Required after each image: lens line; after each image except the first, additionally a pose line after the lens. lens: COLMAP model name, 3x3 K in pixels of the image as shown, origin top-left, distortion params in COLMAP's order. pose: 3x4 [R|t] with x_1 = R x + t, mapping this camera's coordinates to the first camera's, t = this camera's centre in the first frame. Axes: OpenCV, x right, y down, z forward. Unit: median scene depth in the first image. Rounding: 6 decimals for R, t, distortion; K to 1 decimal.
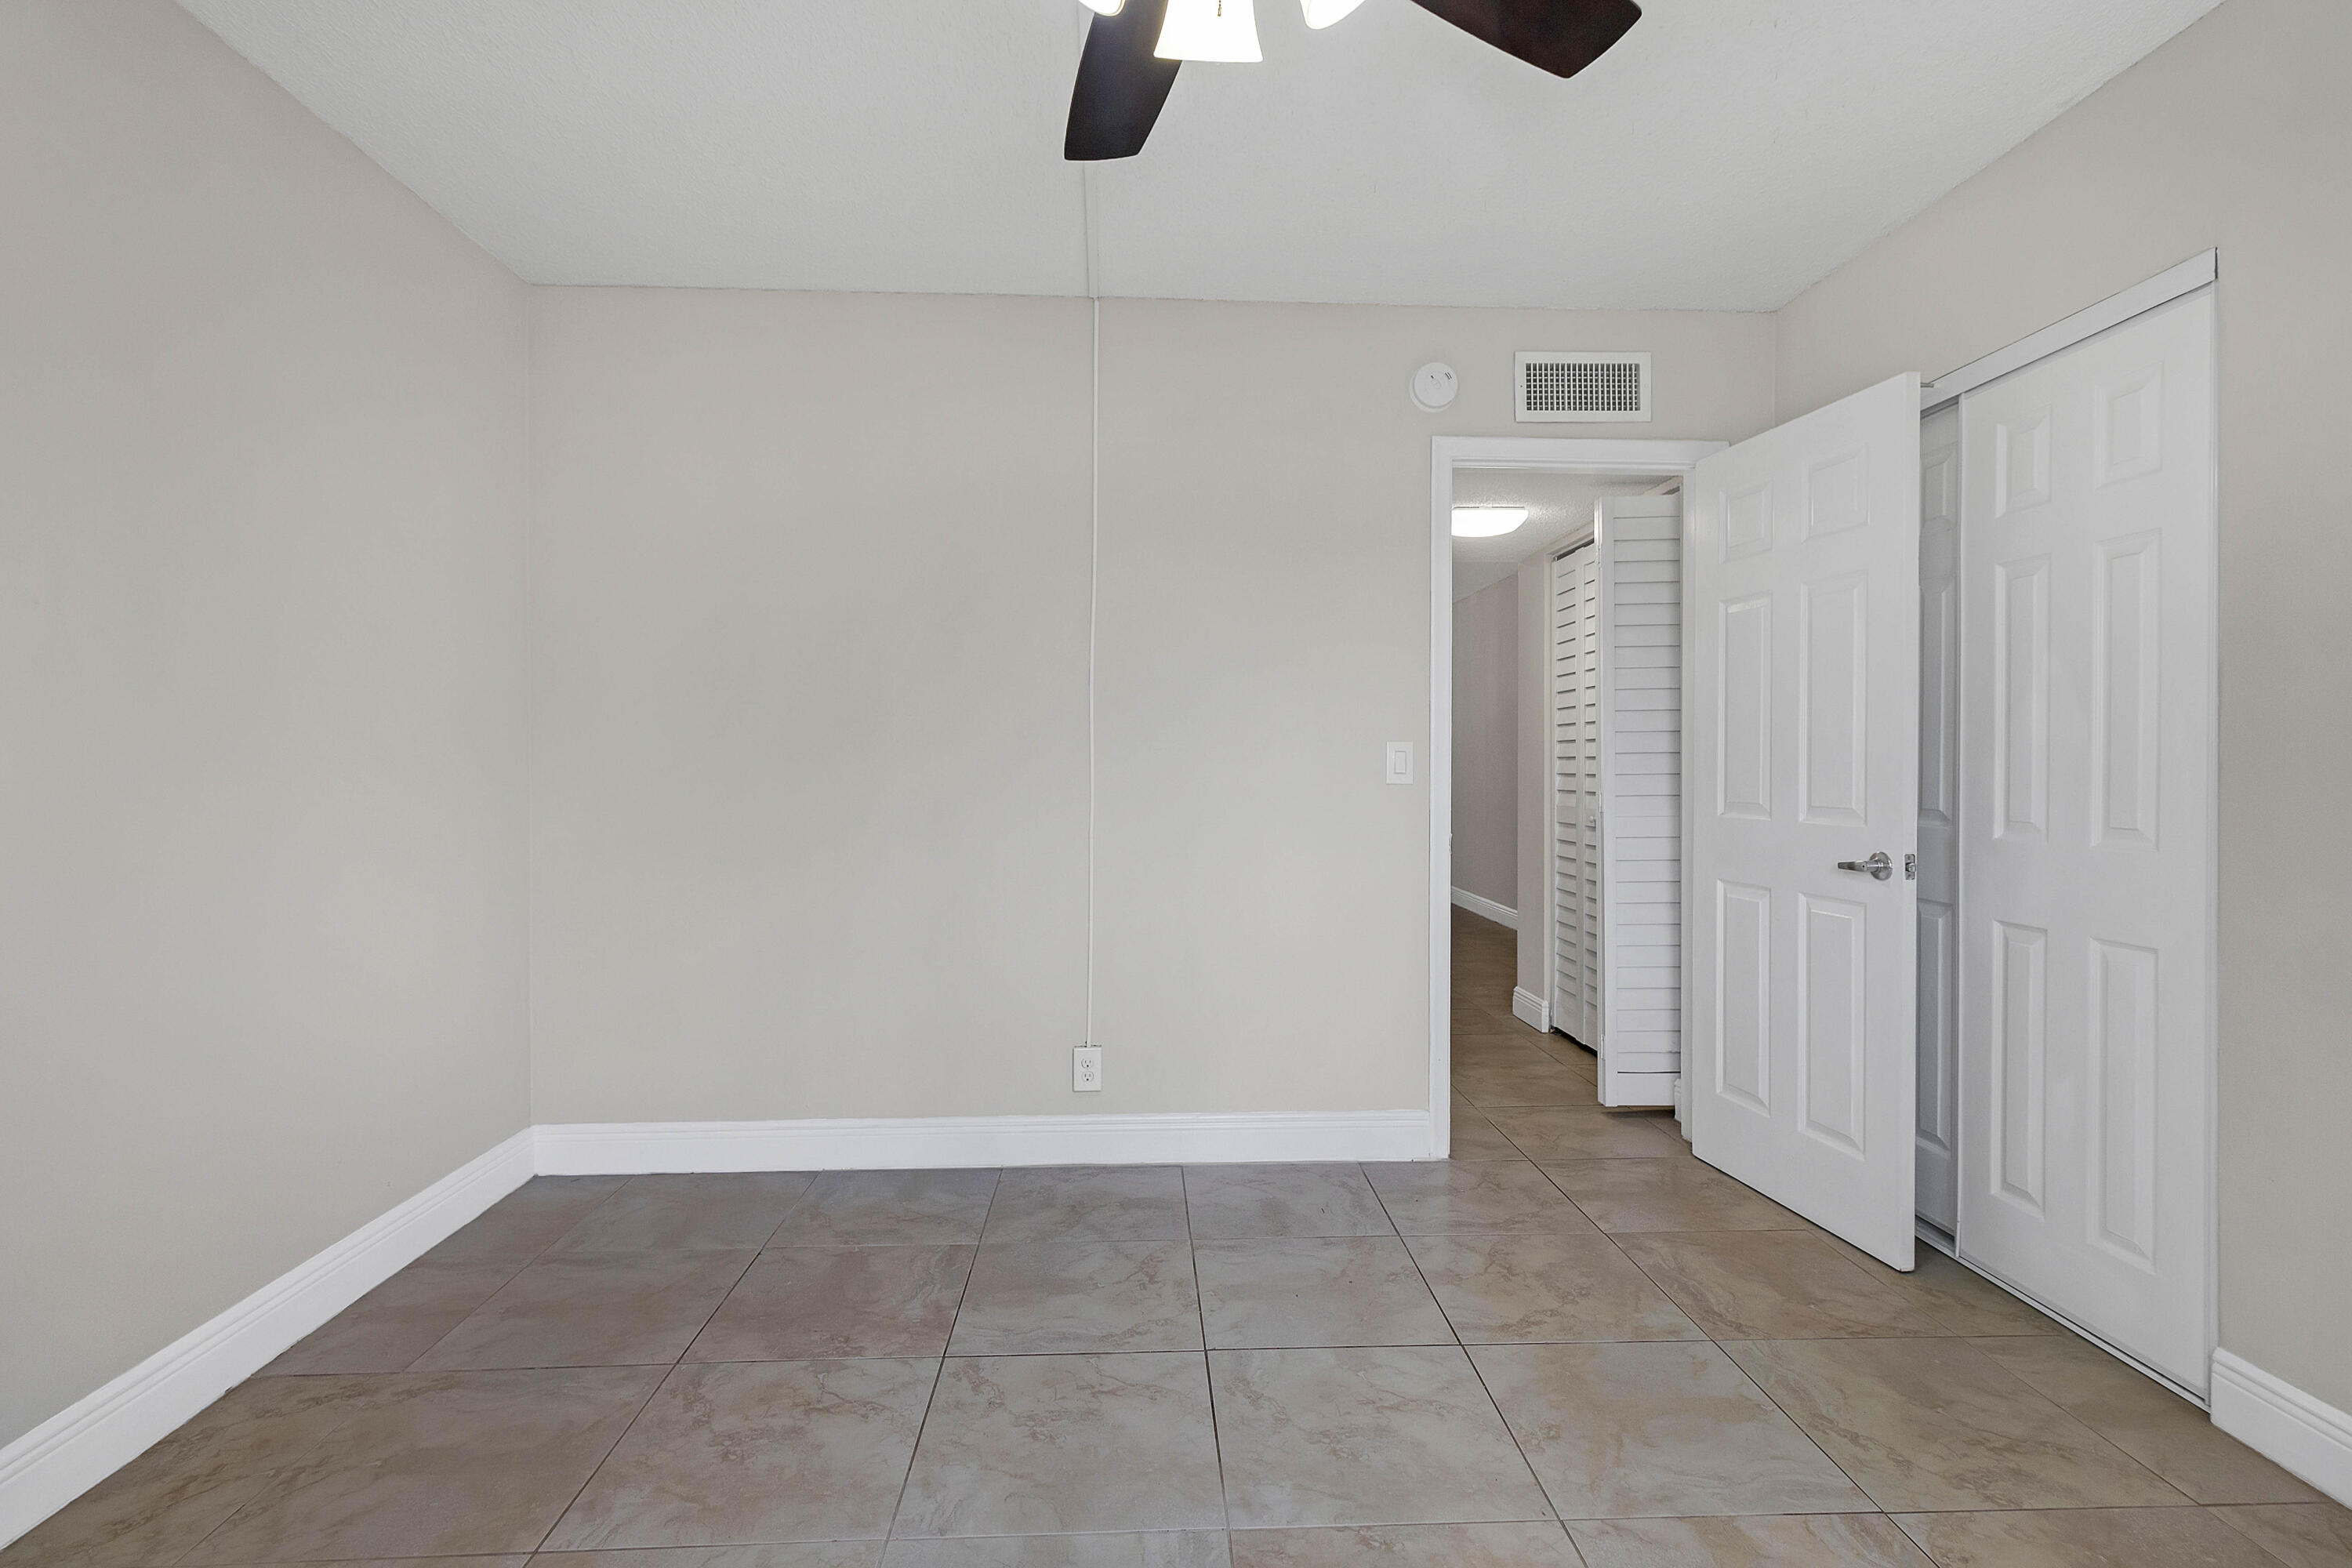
lens RADIAL K [[1114.2, 0, 1179.0], [0, 1114.2, 766.6], [0, 0, 1]] dist [0.005415, 0.000057]
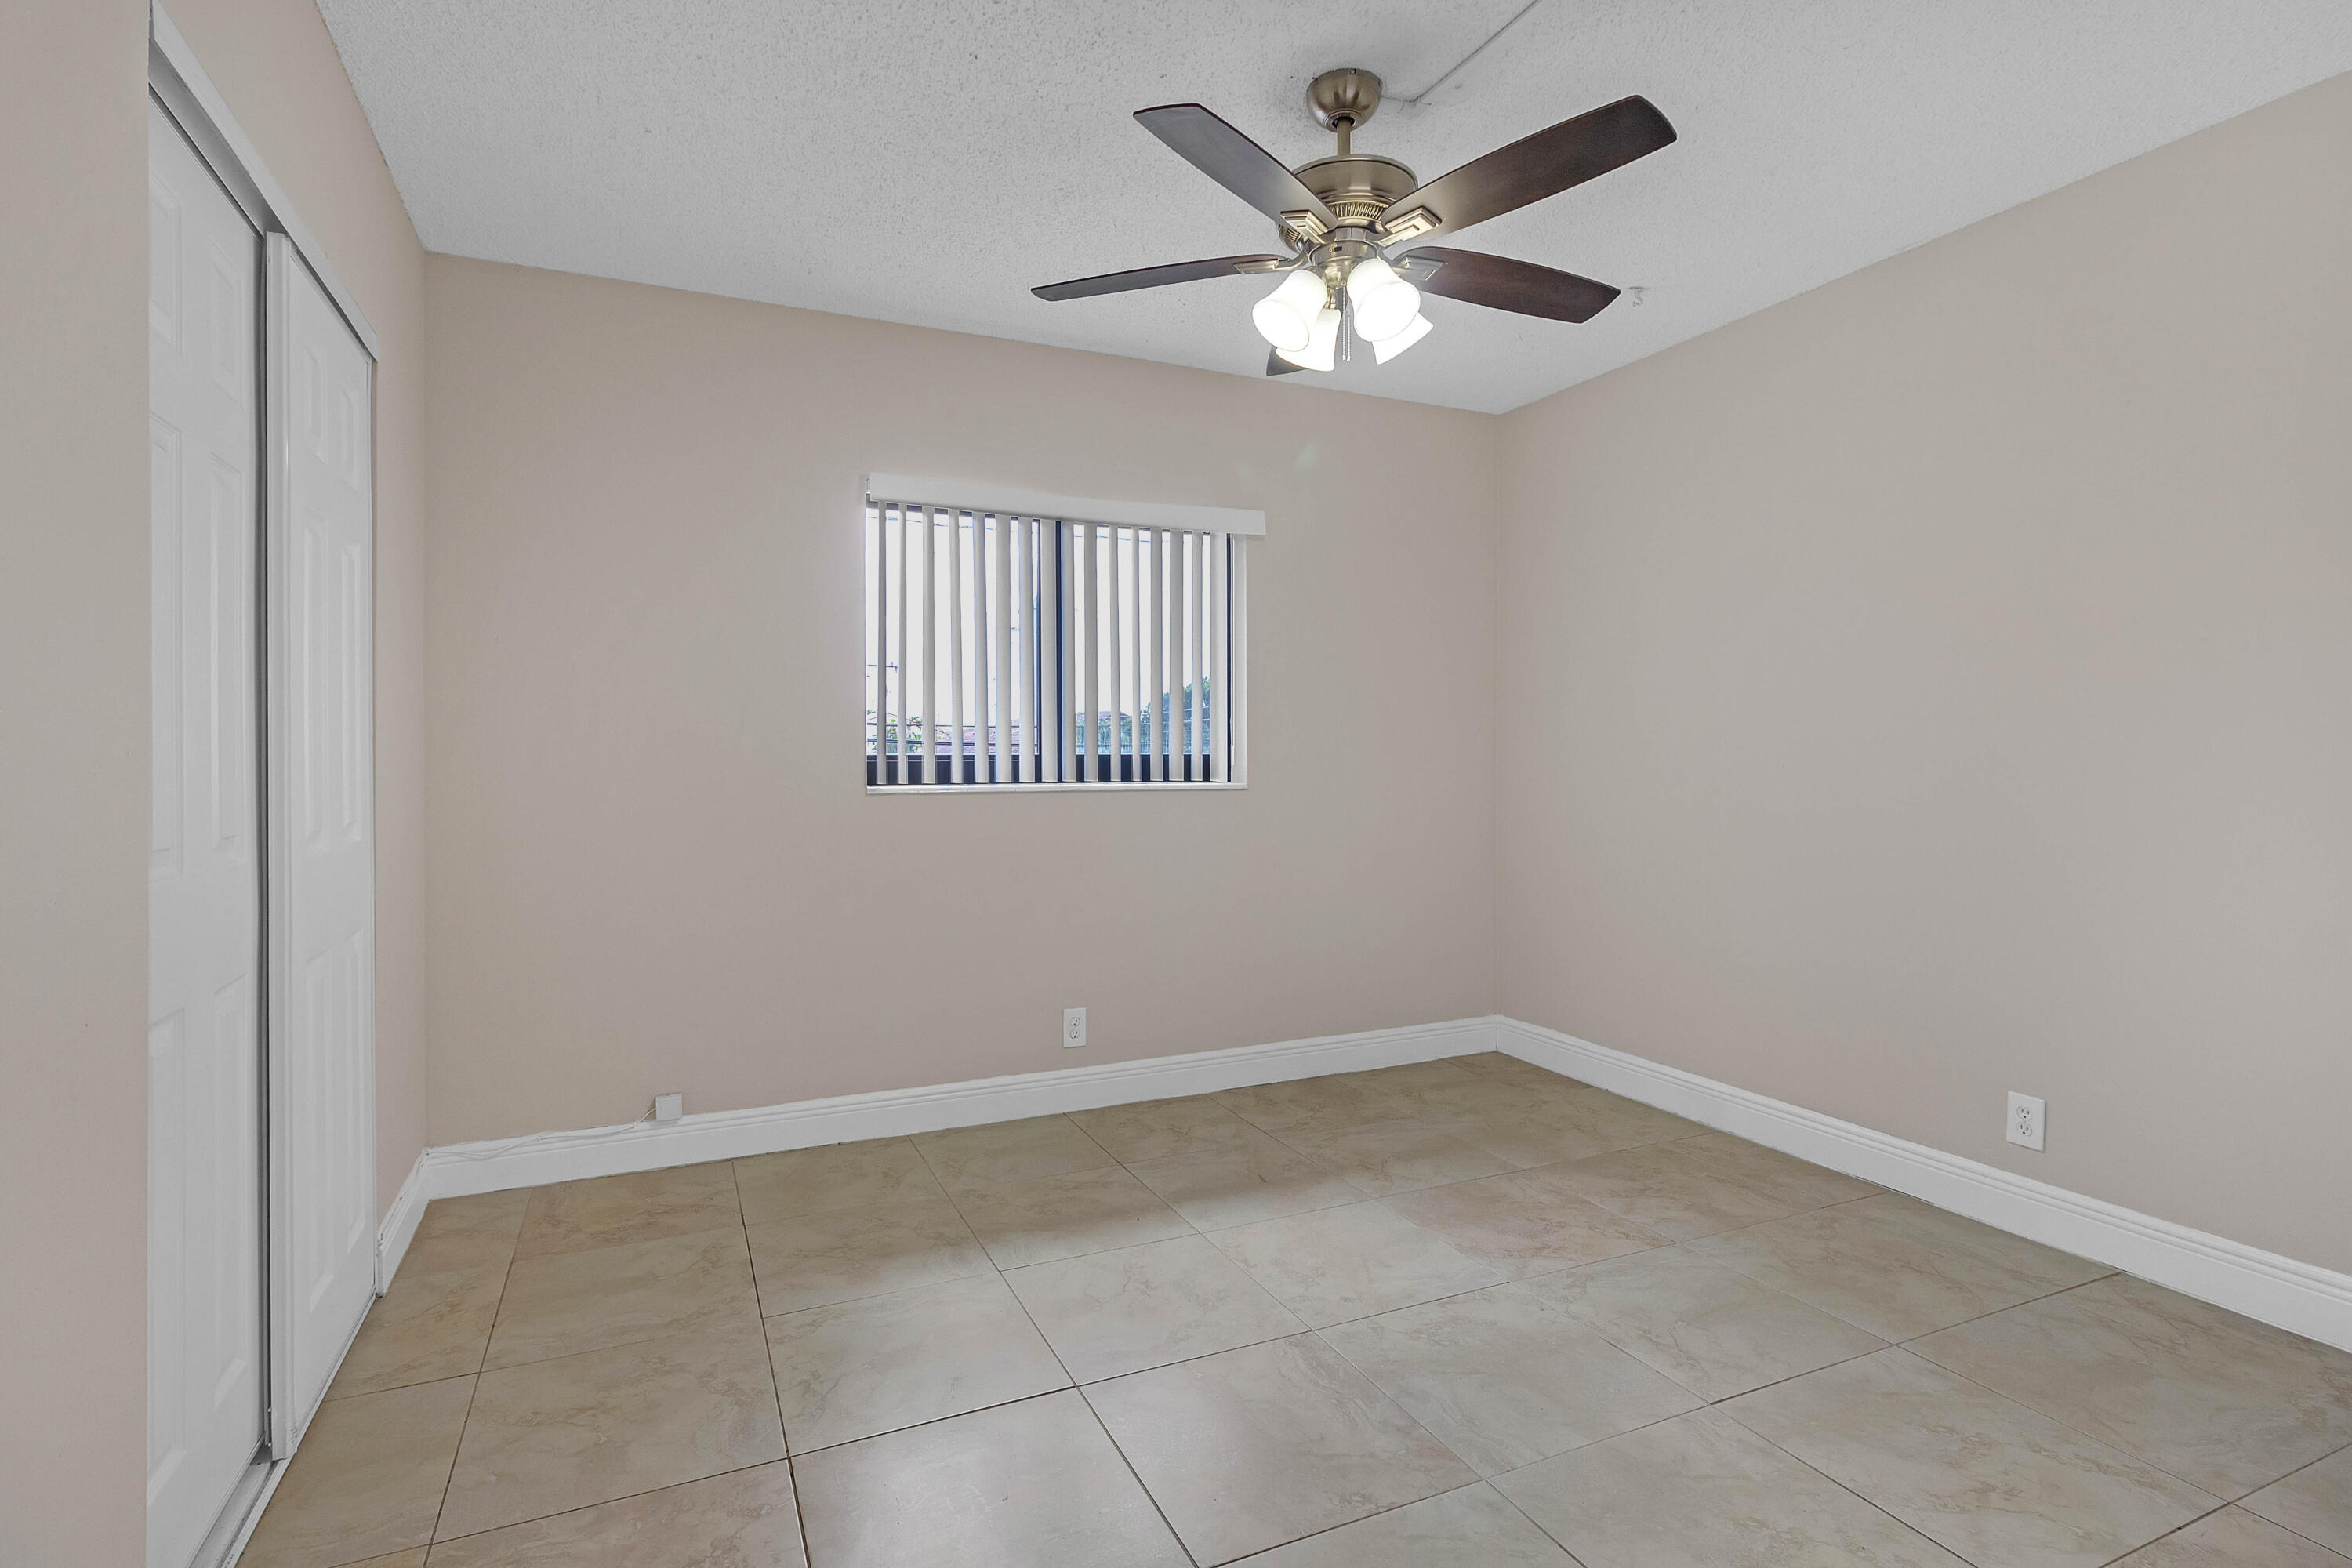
lens RADIAL K [[1126.4, 0, 1132.4], [0, 1126.4, 783.2], [0, 0, 1]] dist [0.005462, 0.000678]
pose [[-0.935301, 0.010482, -0.353698, 0.480942], [-0.000054, 0.999557, 0.029765, -0.007455], [0.353853, 0.027858, -0.934886, 1.230141]]
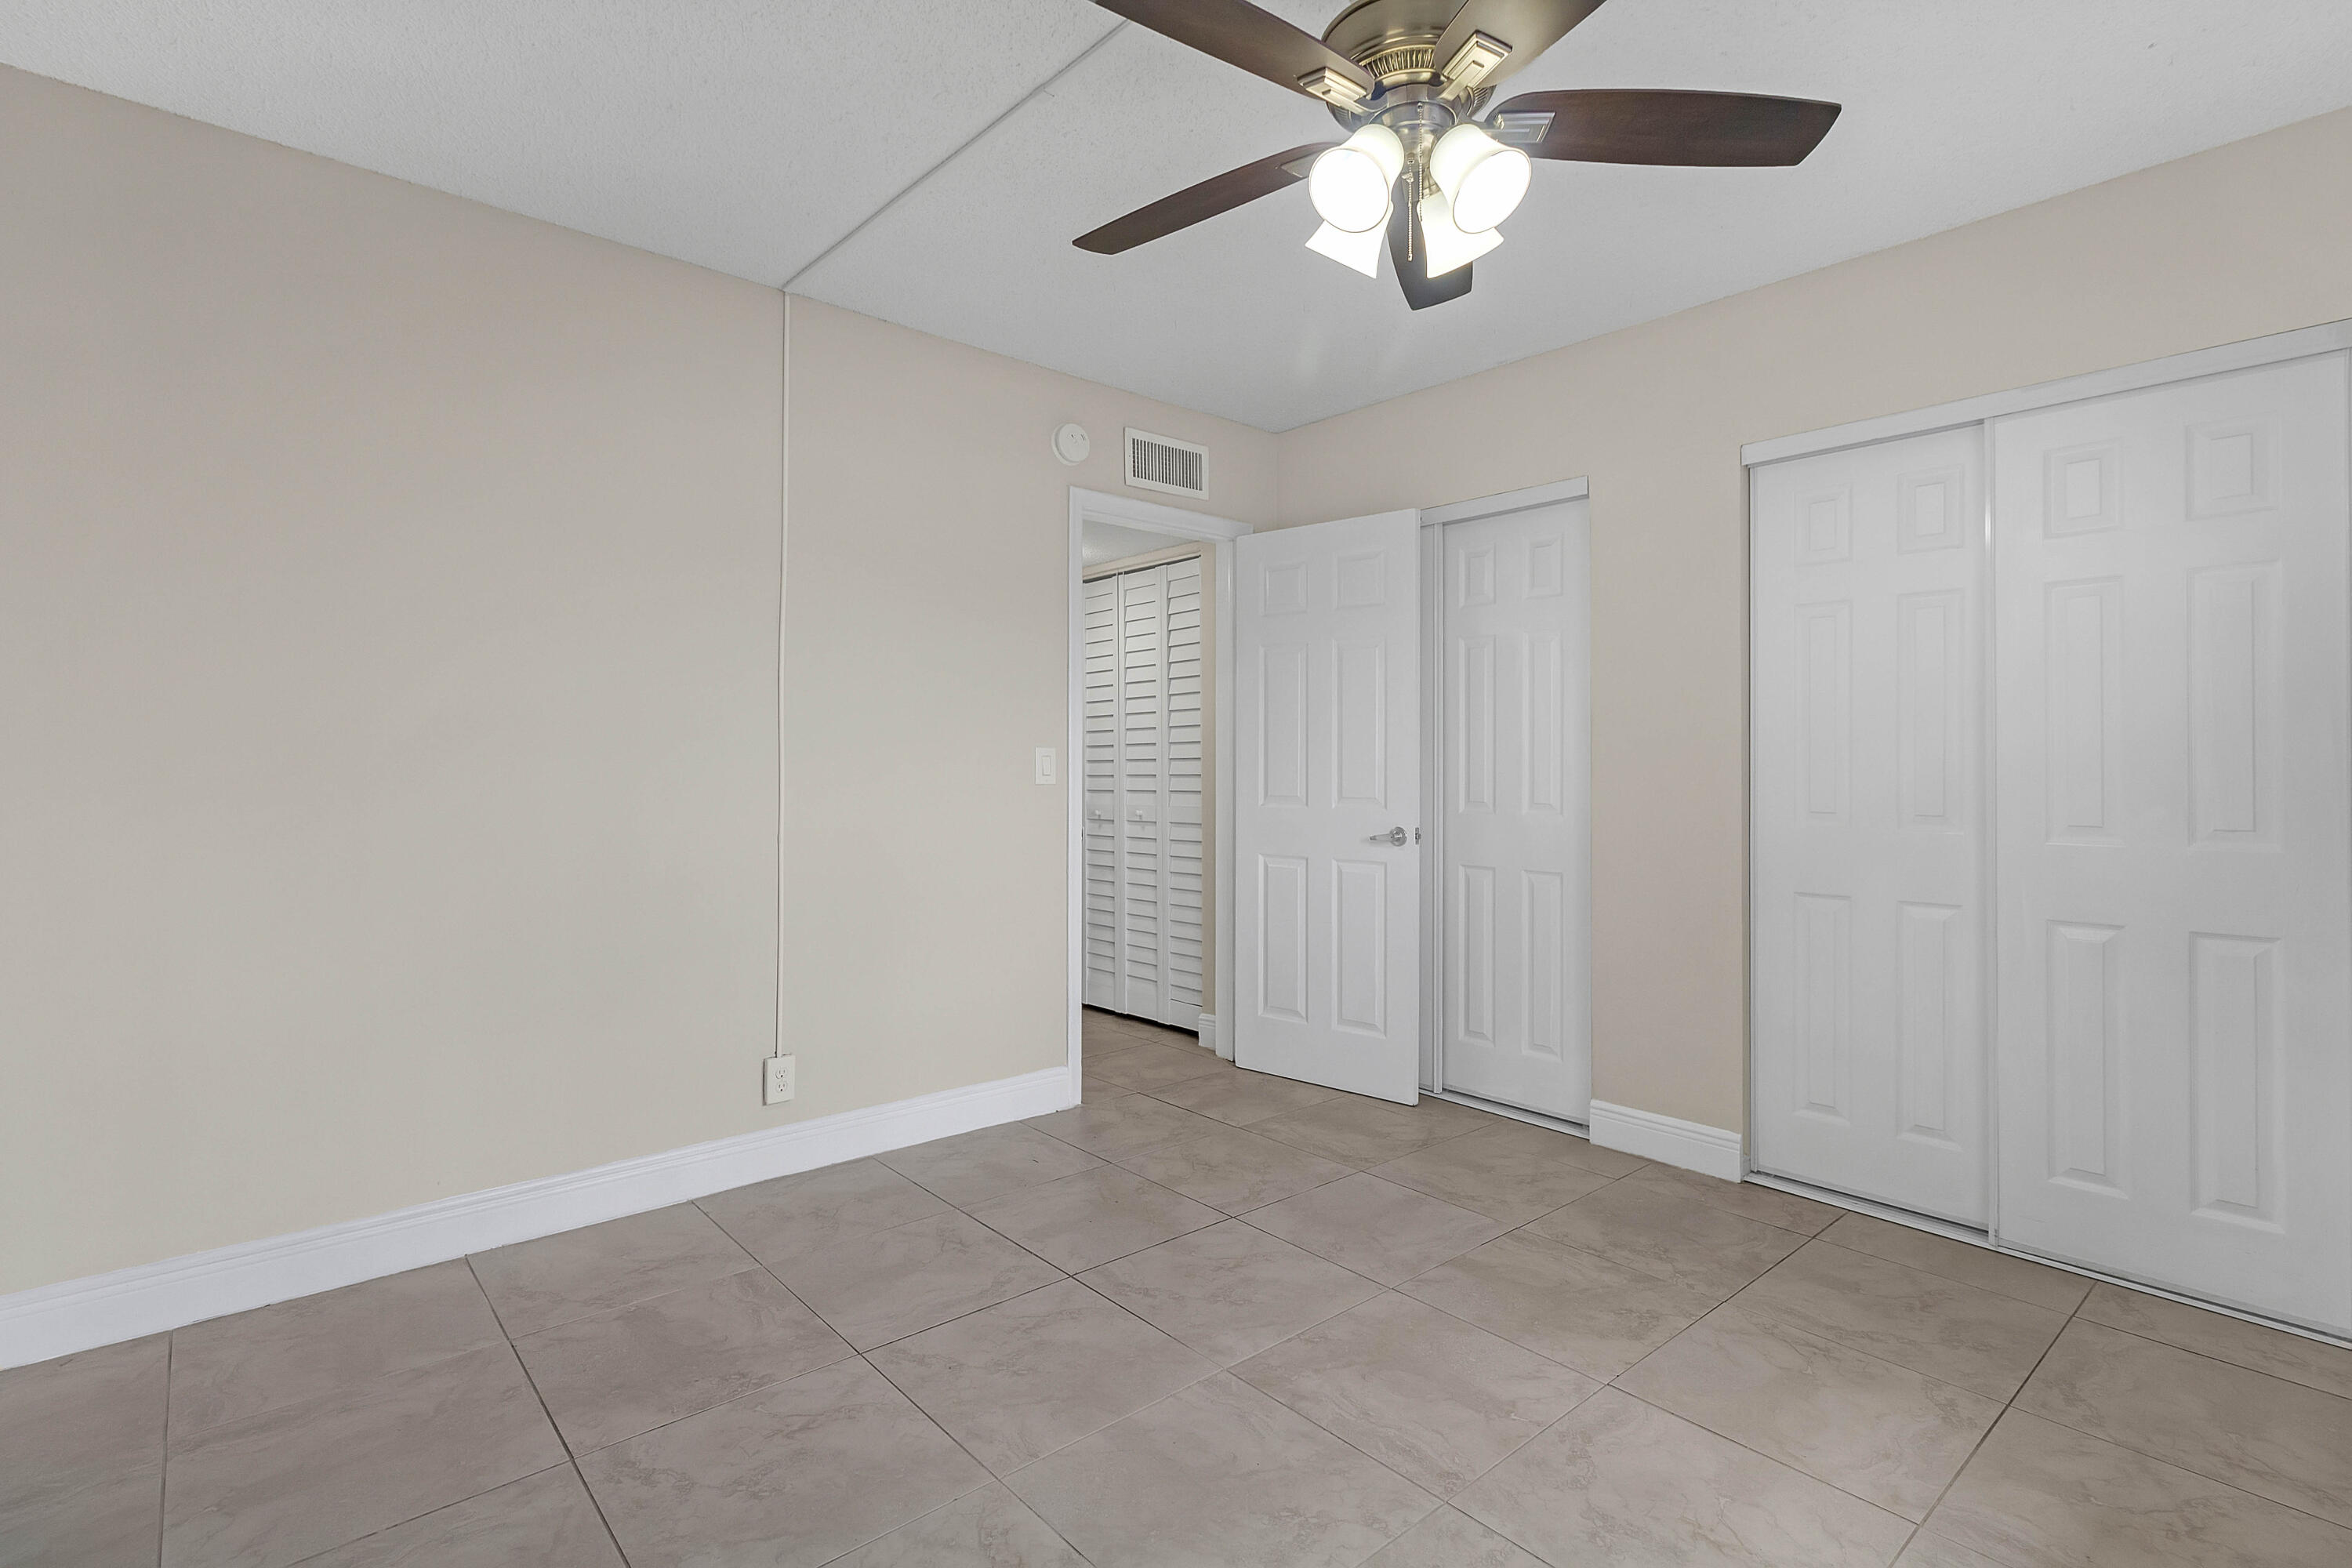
lens RADIAL K [[1114.2, 0, 1179.0], [0, 1114.2, 766.6], [0, 0, 1]] dist [0.005415, 0.000057]
pose [[0.782983, 0.001678, 0.622041, -0.519826], [-0.000682, 0.999998, -0.001838, -0.001321], [-0.622043, 0.001015, 0.782982, 0.023153]]
